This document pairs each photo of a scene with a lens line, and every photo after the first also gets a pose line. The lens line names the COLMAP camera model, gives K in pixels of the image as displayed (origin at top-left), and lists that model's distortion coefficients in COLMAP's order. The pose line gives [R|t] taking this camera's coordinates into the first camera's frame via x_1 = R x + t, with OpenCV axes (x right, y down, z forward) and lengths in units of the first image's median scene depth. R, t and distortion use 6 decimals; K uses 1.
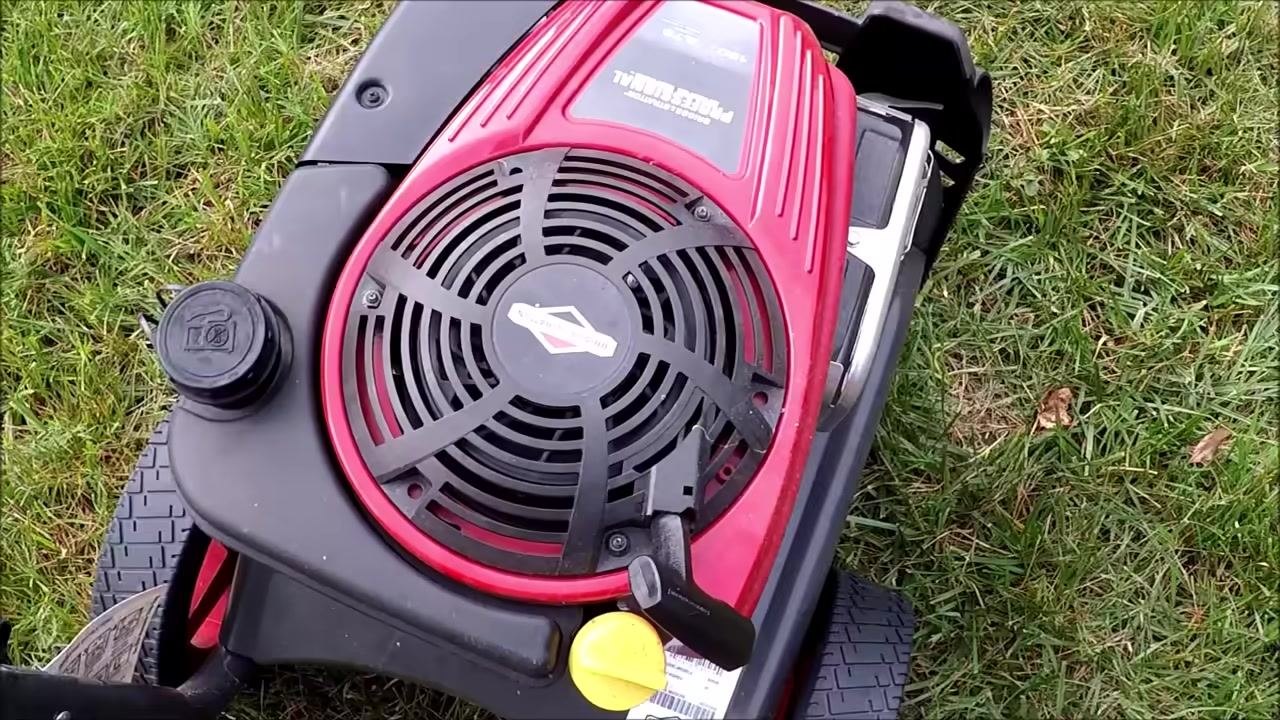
lens RADIAL K [[1270.5, 0, 613.3], [0, 1270.5, 394.4], [0, 0, 1]] dist [-0.246882, 0.015754]
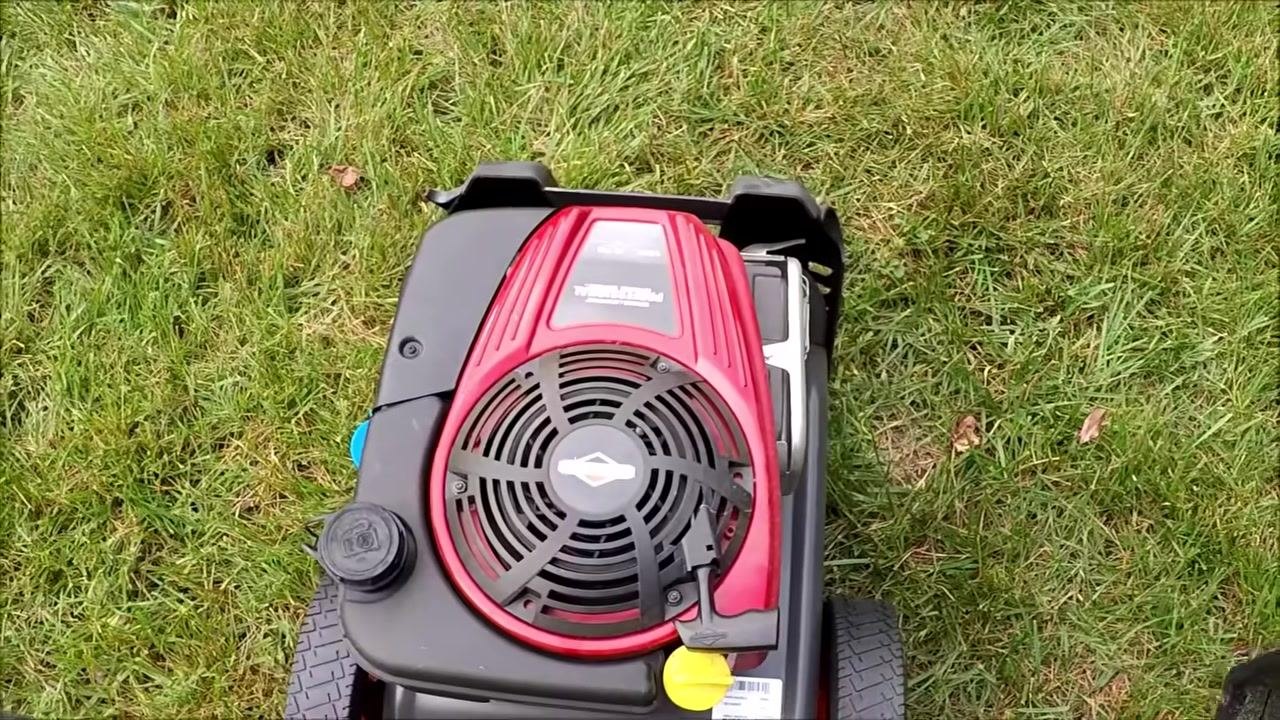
lens RADIAL K [[1188.5, 0, 713.6], [0, 1188.5, 365.6], [0, 0, 1]] dist [-0.230840, 0.045793]
pose [[0.954656, -0.266970, 0.131754, -0.026094], [0.282734, 0.951613, -0.120389, 0.016728], [-0.093239, 0.152181, 0.983945, -0.170179]]
